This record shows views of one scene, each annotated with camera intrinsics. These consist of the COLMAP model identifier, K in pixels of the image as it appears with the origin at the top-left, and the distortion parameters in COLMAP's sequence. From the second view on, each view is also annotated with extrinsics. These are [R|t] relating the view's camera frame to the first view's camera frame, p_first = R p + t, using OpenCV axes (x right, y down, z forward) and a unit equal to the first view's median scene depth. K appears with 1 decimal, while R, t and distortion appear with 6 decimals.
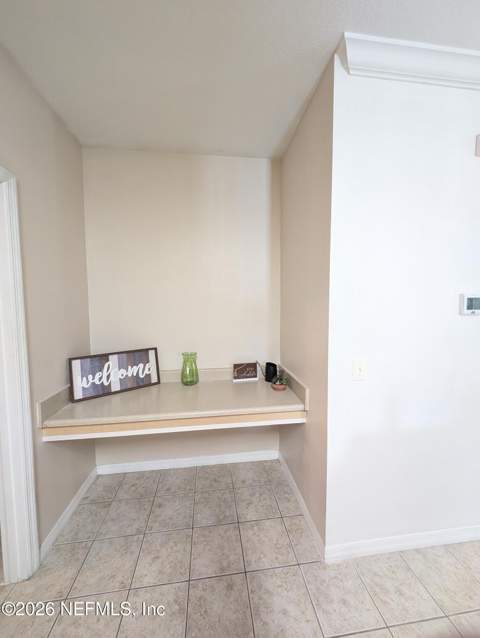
lens RADIAL K [[238.2, 0, 238.6], [0, 238.2, 318.6], [0, 0, 1]] dist [0.000182, -0.000484]
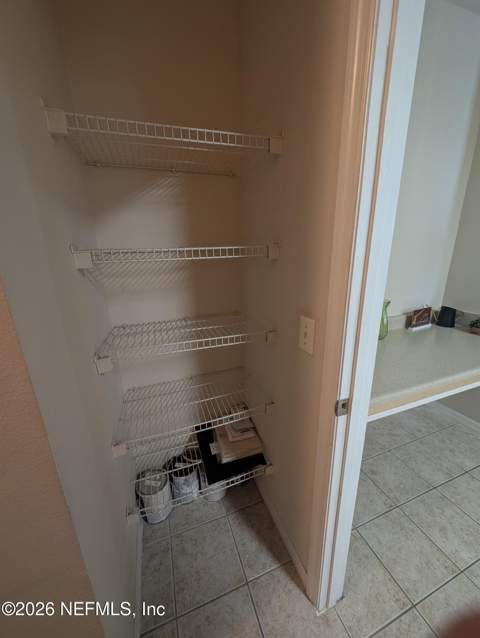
lens RADIAL K [[238.2, 0, 241.6], [0, 238.2, 317.7], [0, 0, 1]] dist [0.000182, -0.000484]
pose [[0.973914, -0.072643, 0.214976, -0.801584], [0.026589, 0.977380, 0.209811, 0.020039], [-0.225355, -0.198622, 0.953816, 0.318904]]
